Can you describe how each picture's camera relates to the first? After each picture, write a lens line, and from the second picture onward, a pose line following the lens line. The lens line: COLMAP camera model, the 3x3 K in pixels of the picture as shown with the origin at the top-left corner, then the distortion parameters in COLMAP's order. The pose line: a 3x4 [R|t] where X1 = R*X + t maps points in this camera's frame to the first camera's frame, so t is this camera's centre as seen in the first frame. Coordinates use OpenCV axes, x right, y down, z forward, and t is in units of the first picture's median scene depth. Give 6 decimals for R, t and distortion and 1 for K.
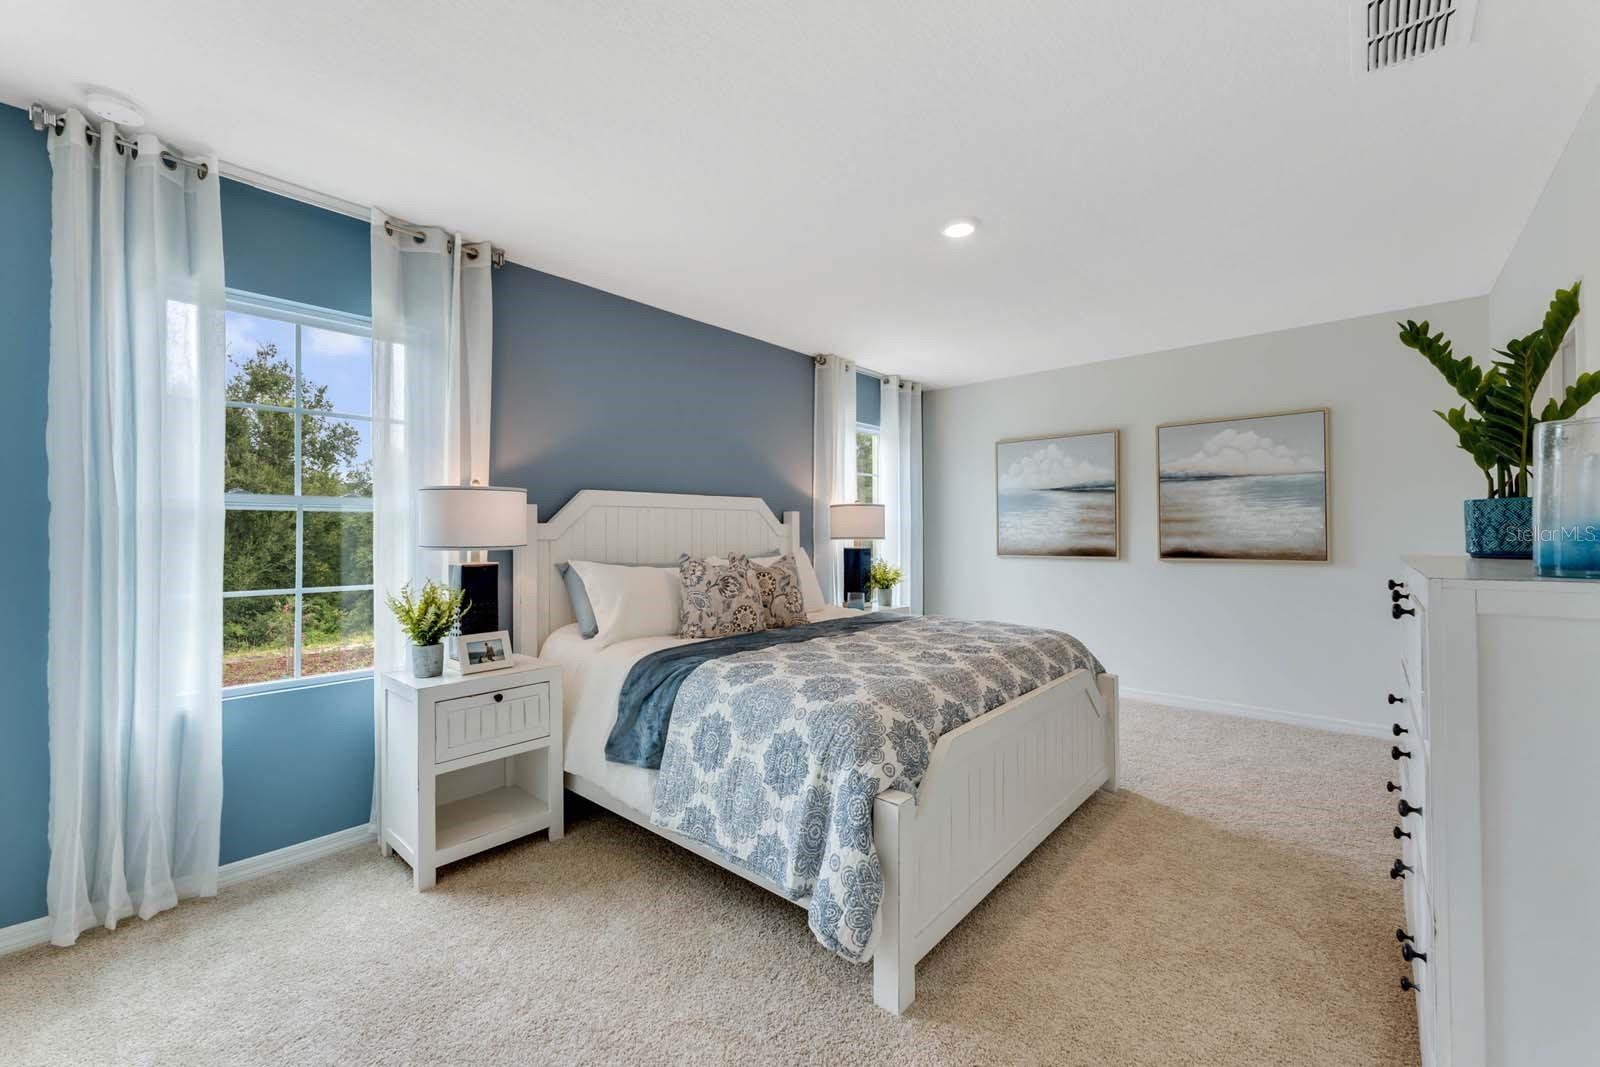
lens RADIAL K [[648.7, 0, 795.8], [0, 648.7, 514.5], [0, 0, 1]] dist [0.001401, 0.000130]
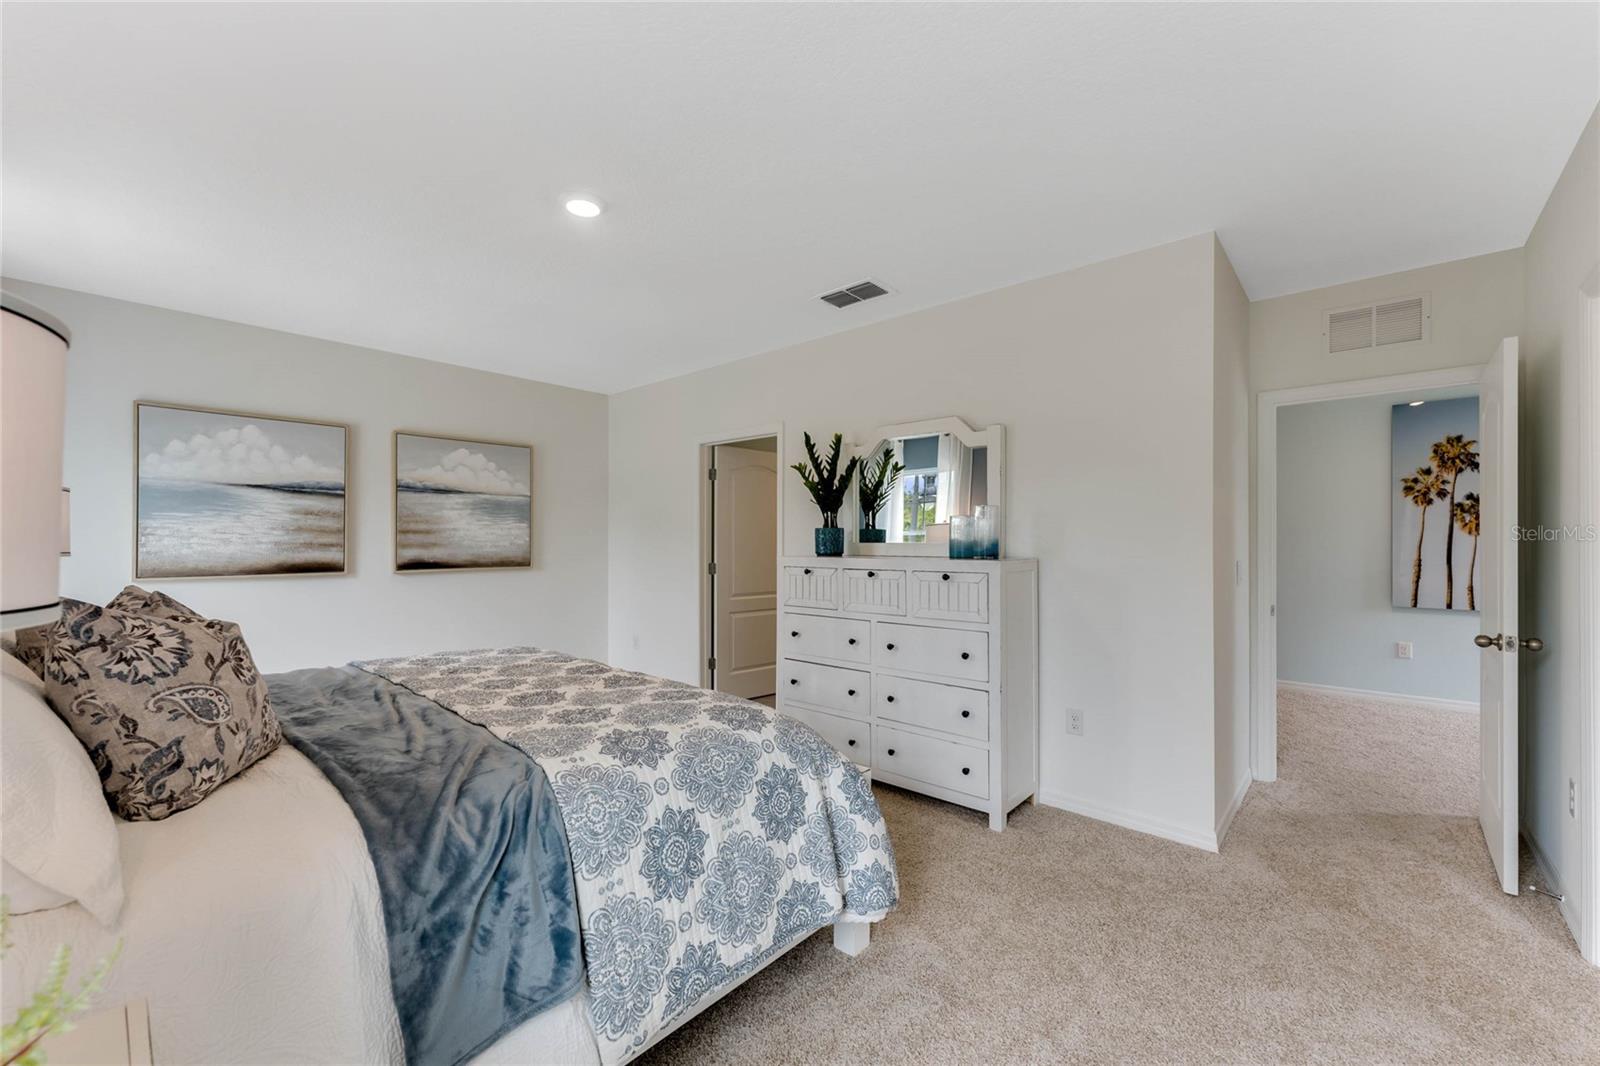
lens RADIAL K [[648.7, 0, 795.8], [0, 648.7, 514.0], [0, 0, 1]] dist [0.001401, 0.000130]
pose [[0.001291, 0.047270, 0.998881, -0.400003], [-0.028595, 0.998475, -0.047214, 0.012703], [-0.999590, -0.028502, 0.002640, 0.428881]]
